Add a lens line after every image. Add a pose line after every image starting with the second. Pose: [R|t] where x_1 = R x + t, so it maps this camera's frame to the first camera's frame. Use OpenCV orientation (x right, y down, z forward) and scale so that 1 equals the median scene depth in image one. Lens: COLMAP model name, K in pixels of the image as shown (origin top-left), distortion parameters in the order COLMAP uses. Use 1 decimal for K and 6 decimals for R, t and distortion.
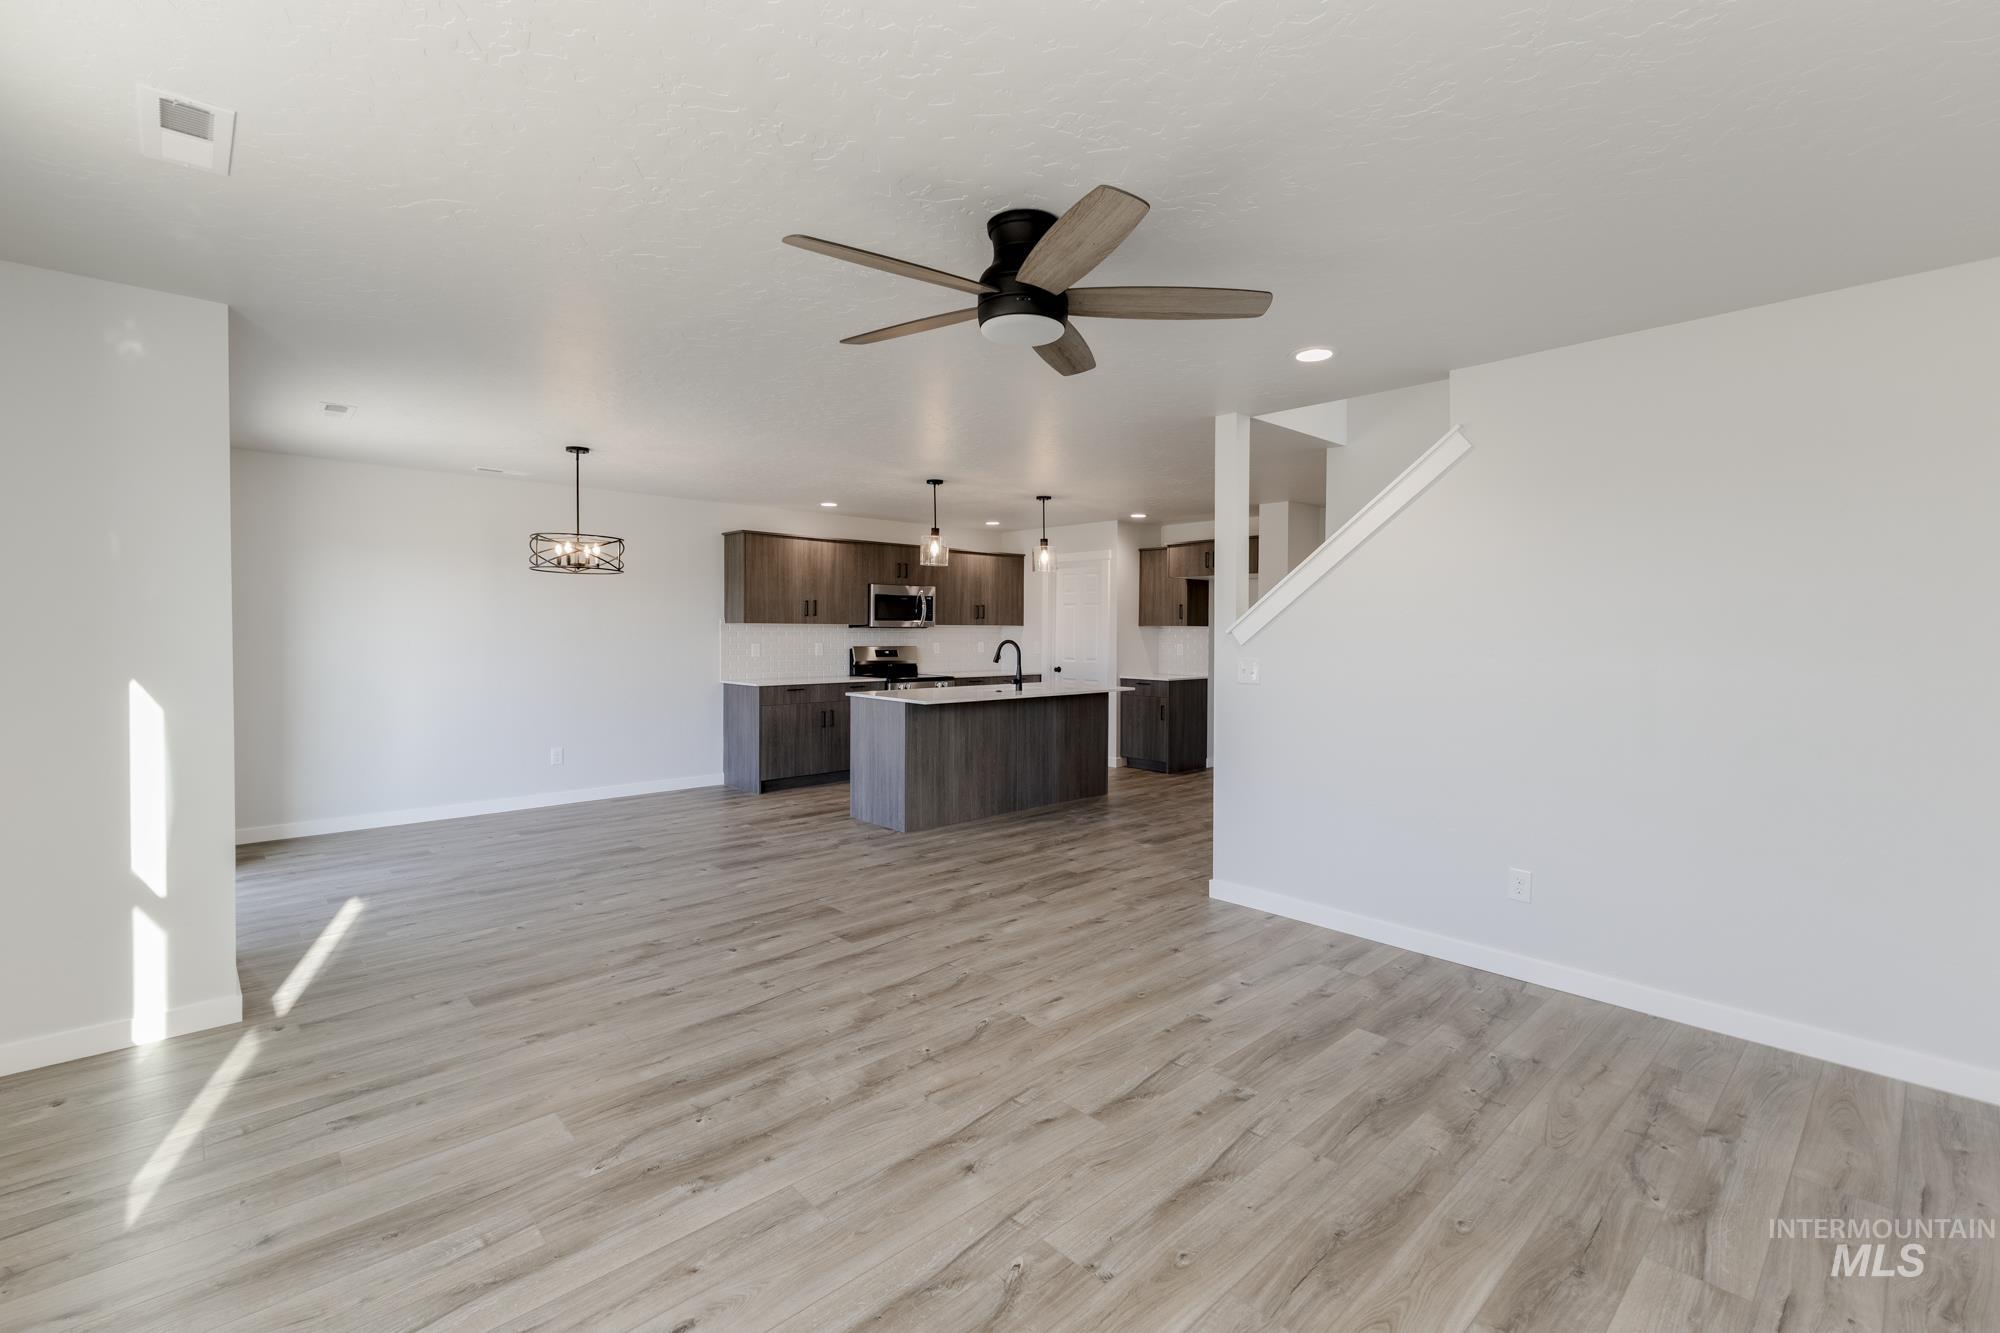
lens RADIAL K [[873.3, 0, 1003.9], [0, 873.3, 649.1], [0, 0, 1]] dist [-0.001347, 0.000023]
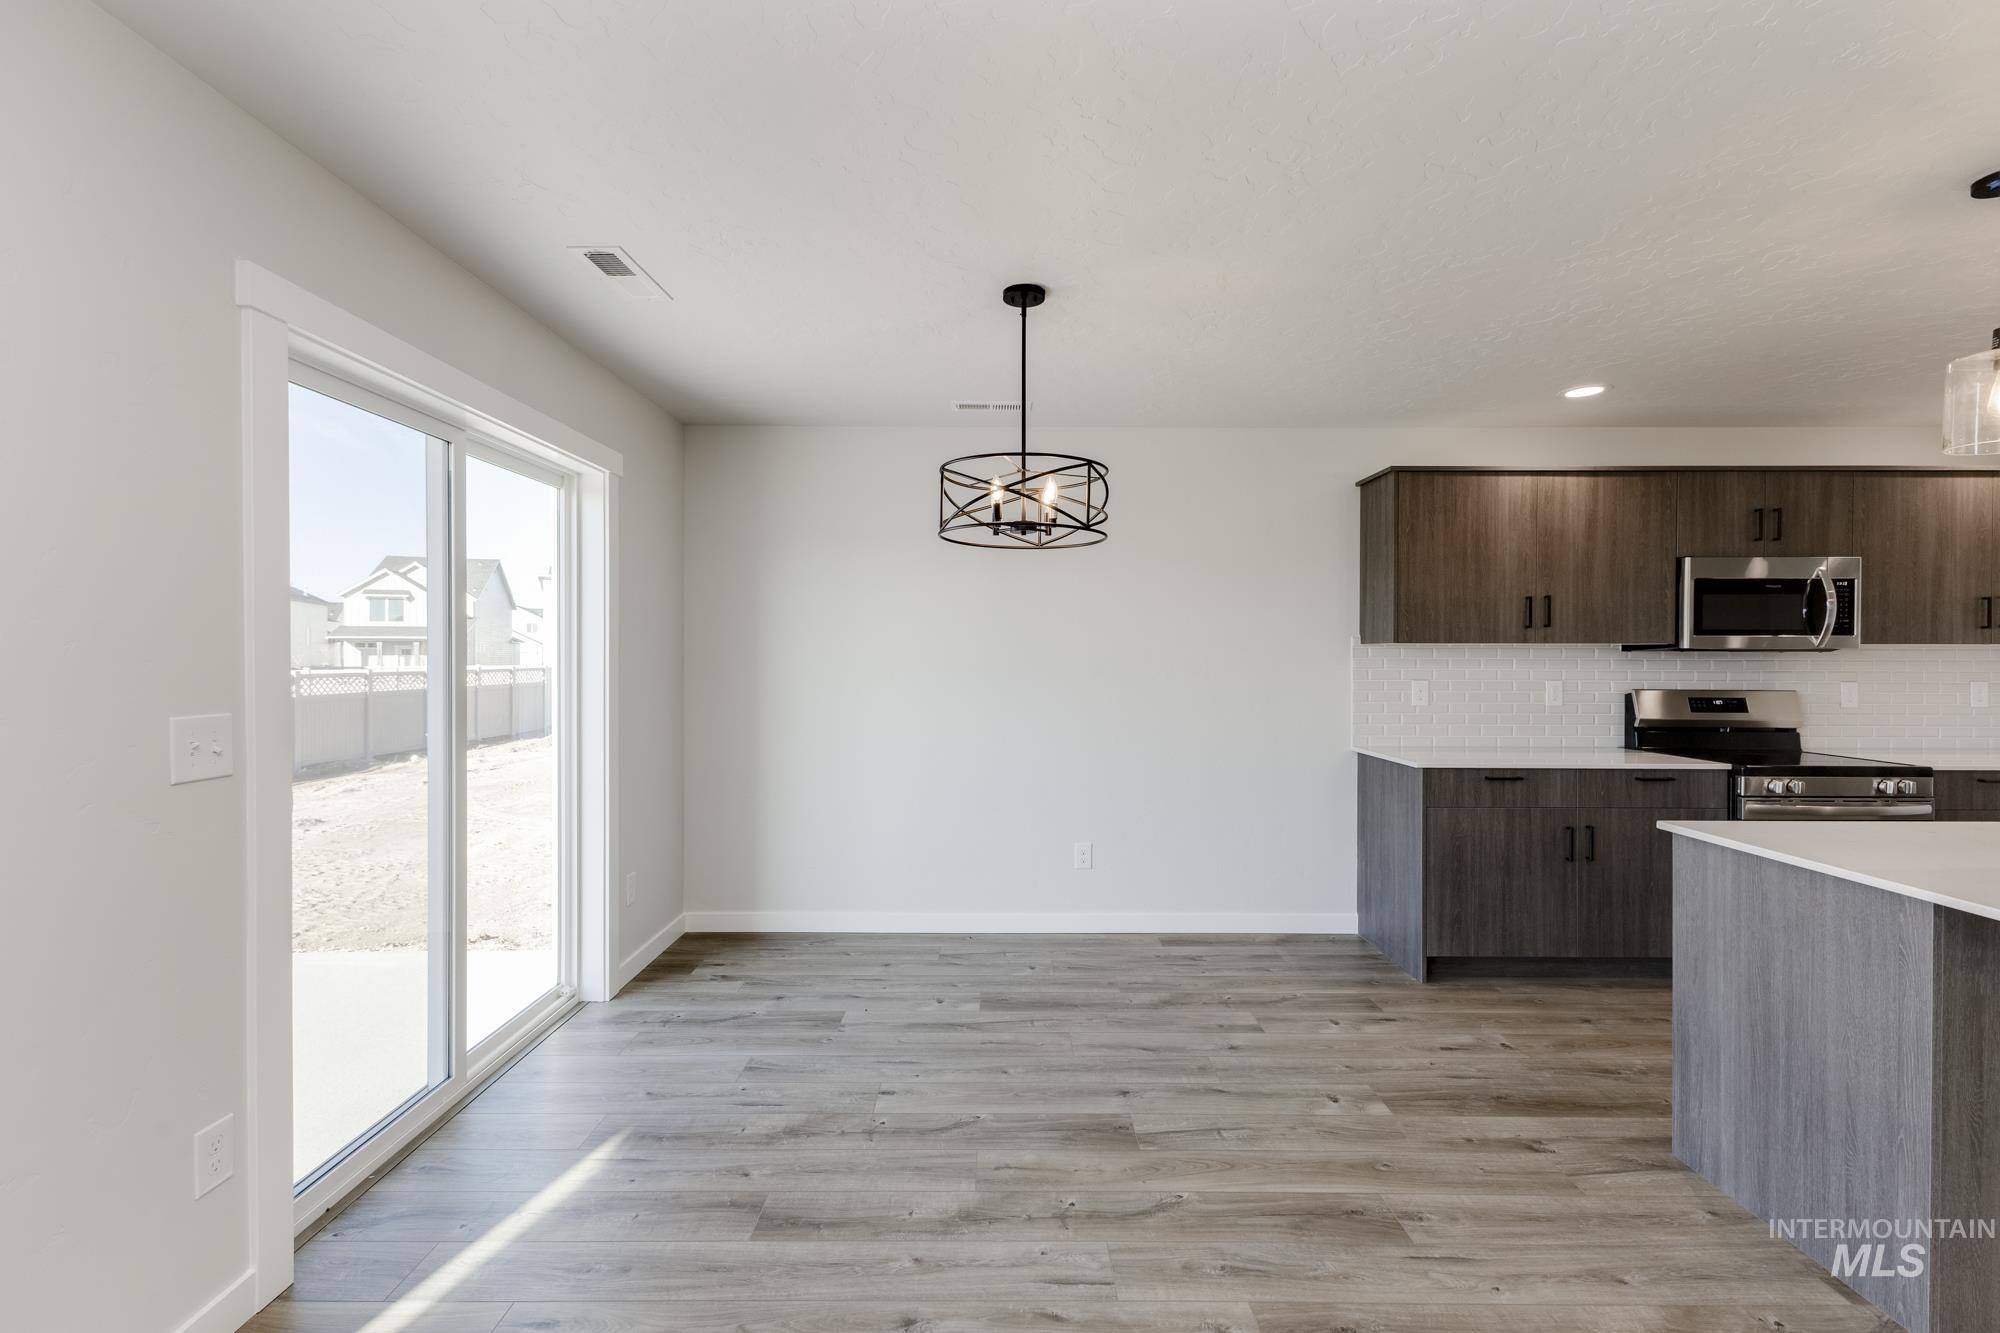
lens RADIAL K [[873.3, 0, 1002.7], [0, 873.3, 656.6], [0, 0, 1]] dist [-0.001347, 0.000023]
pose [[0.735234, -0.001427, -0.677812, -0.110069], [-0.013631, 0.999764, -0.016890, -0.009103], [0.677676, 0.021658, 0.735041, 0.435917]]
